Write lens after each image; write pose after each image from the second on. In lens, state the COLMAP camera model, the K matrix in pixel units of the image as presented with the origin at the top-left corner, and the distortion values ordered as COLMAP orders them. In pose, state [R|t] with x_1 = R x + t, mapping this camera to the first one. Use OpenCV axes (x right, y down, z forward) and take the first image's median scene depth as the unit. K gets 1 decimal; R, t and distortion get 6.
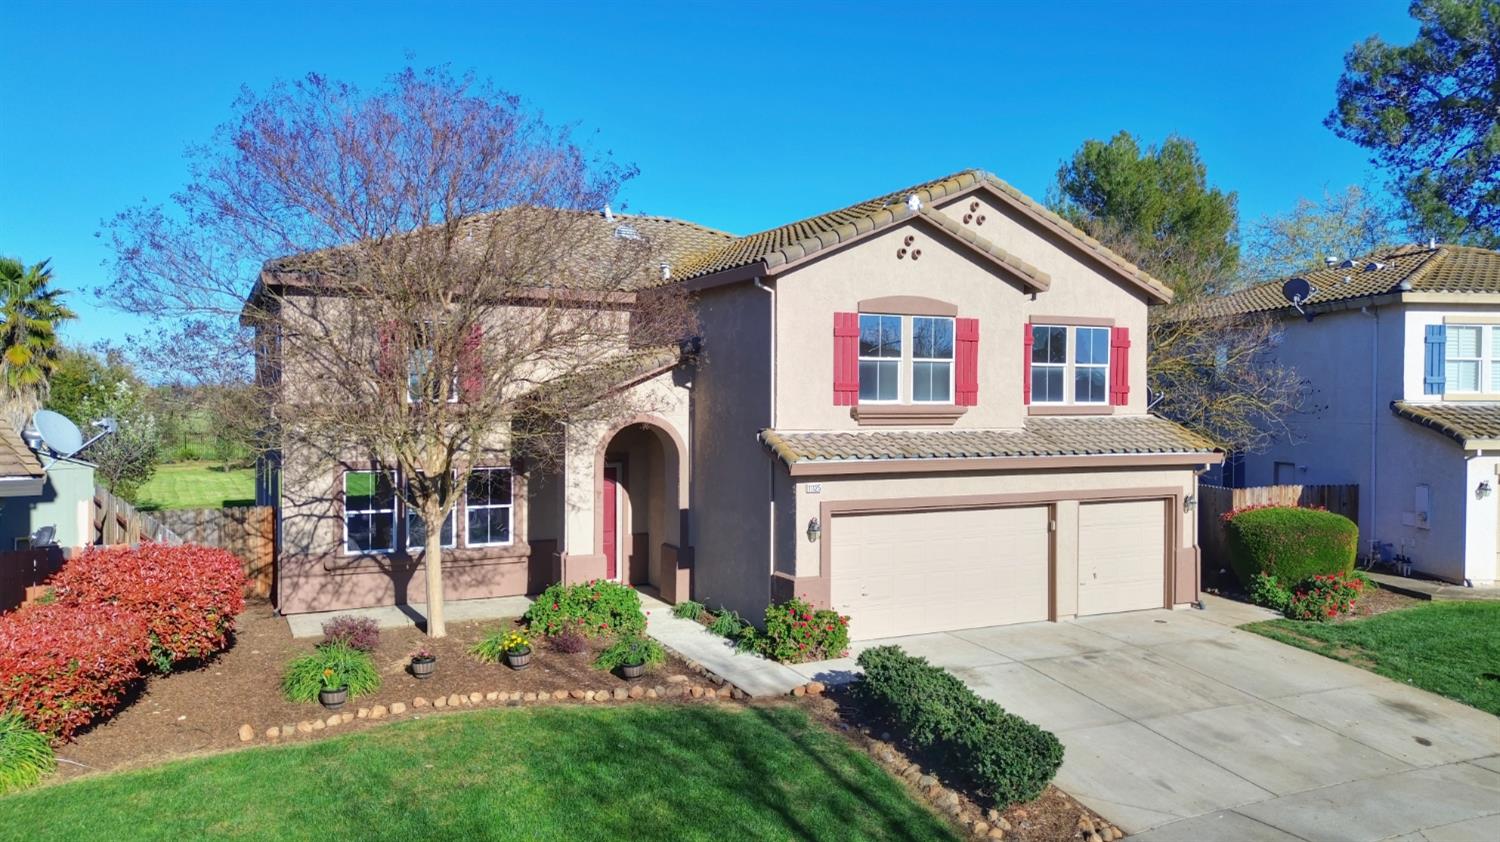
lens RADIAL K [[1071.2, 0, 757.7], [0, 1071.2, 423.2], [0, 0, 1]] dist [0.066423, -0.065221]
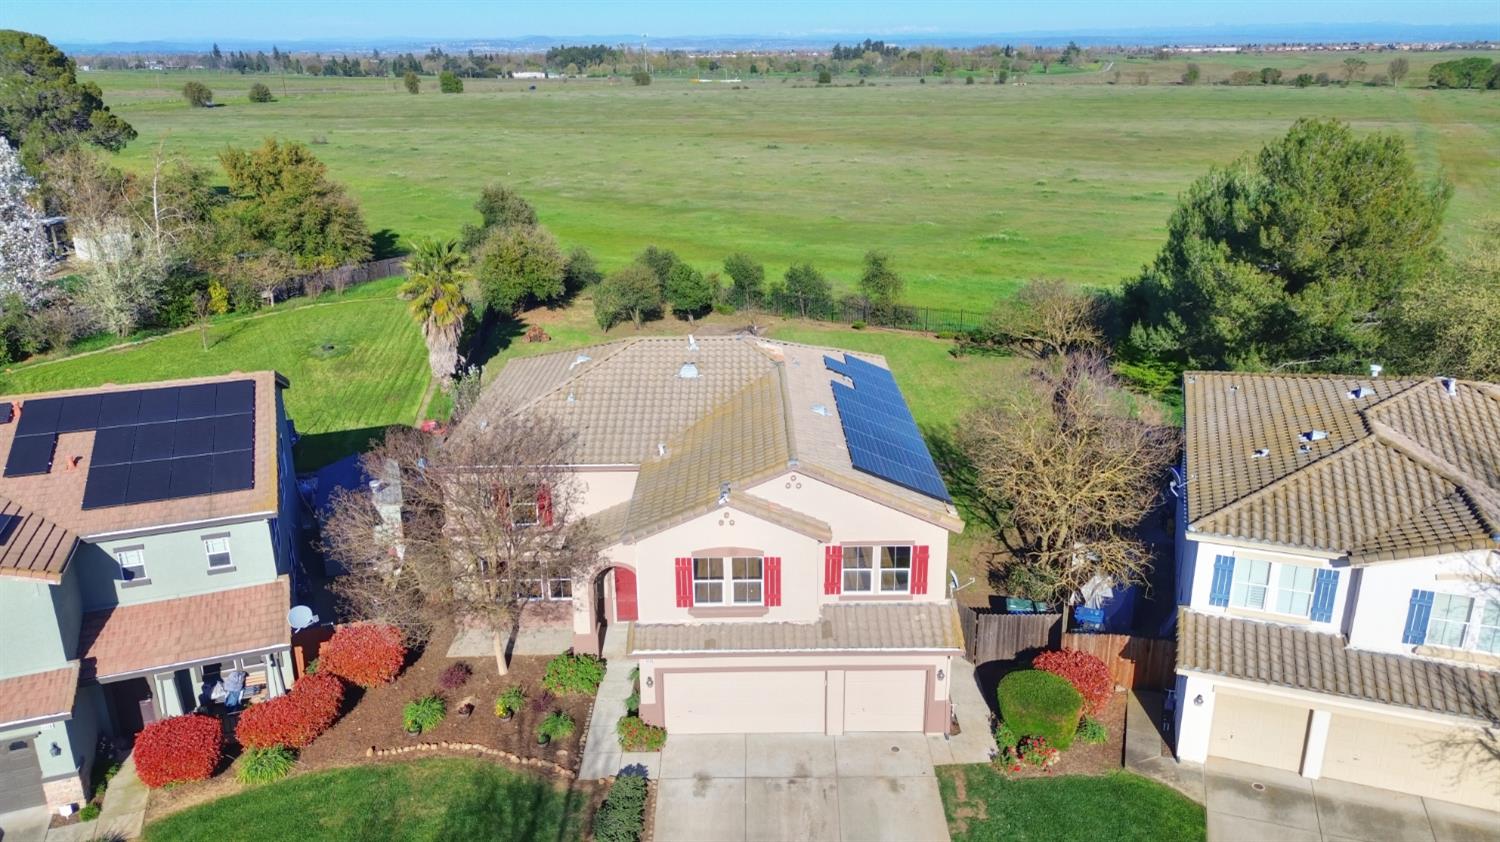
lens RADIAL K [[1062.0, 0, 750.0], [0, 1062.0, 421.0], [0, 0, 1]] dist [0.069367, -0.072359]
pose [[0.893005, 0.131709, -0.430343, 0.806289], [0.004378, 0.953630, 0.300949, -0.753557], [0.450026, -0.270633, 0.851020, -0.292294]]
